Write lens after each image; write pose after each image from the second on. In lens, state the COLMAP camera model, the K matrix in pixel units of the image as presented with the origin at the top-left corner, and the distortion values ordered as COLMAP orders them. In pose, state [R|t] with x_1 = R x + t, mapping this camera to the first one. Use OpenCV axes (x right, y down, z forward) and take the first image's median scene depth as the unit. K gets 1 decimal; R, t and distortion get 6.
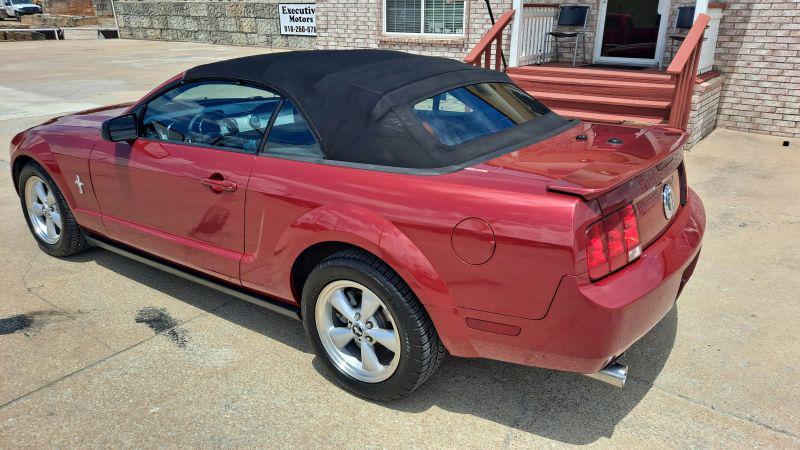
lens RADIAL K [[591.5, 0, 396.2], [0, 591.5, 228.2], [0, 0, 1]] dist [0.049644, -0.056715]
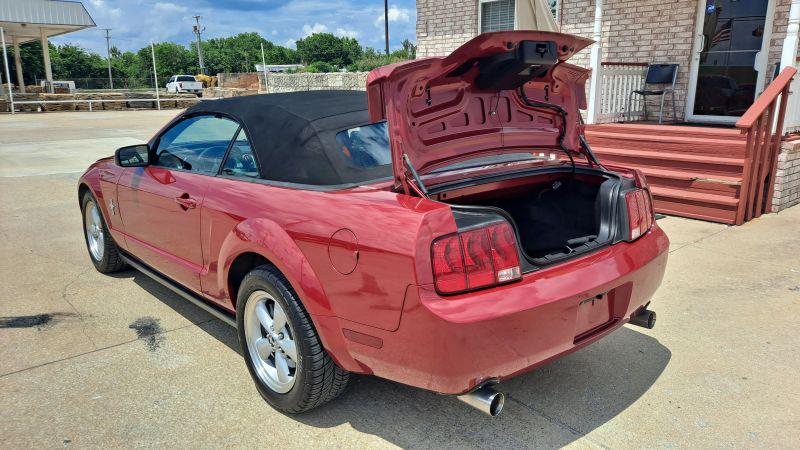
lens RADIAL K [[591.5, 0, 396.2], [0, 591.5, 228.2], [0, 0, 1]] dist [0.049644, -0.056715]
pose [[0.973678, 0.044374, -0.223567, 0.257246], [-0.068738, 0.992365, -0.102402, 0.046765], [0.217316, 0.115074, 0.969294, 0.005831]]
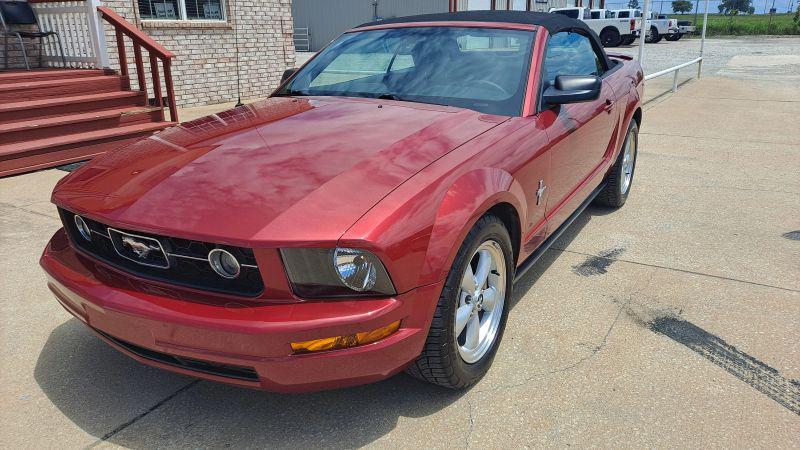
lens RADIAL K [[585.2, 0, 399.8], [0, 585.2, 228.3], [0, 0, 1]] dist [0.052969, -0.054986]
pose [[-0.081474, -0.326718, 0.941604, -1.179023], [0.354570, 0.873438, 0.333745, -0.328678], [-0.931473, 0.361056, 0.044682, 1.111820]]
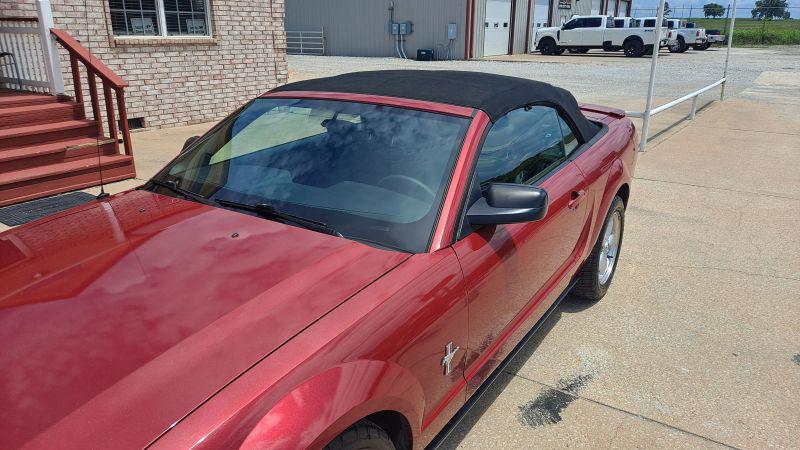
lens RADIAL K [[585.2, 0, 399.8], [0, 585.2, 228.3], [0, 0, 1]] dist [0.052969, -0.054986]
pose [[-0.039512, -0.330209, 0.943081, -0.964634], [0.338830, 0.883471, 0.323533, -0.355040], [-0.940018, 0.332327, 0.076976, 0.933460]]
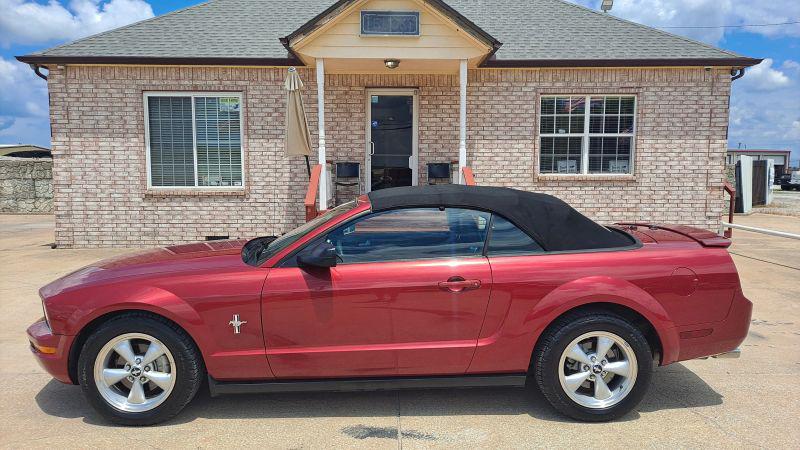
lens RADIAL K [[585.2, 0, 399.8], [0, 585.2, 228.3], [0, 0, 1]] dist [0.052969, -0.054986]
pose [[0.798300, -0.062443, 0.599014, -0.854711], [0.210827, 0.960653, -0.180825, 0.005603], [-0.564154, 0.270640, 0.780054, 0.063288]]
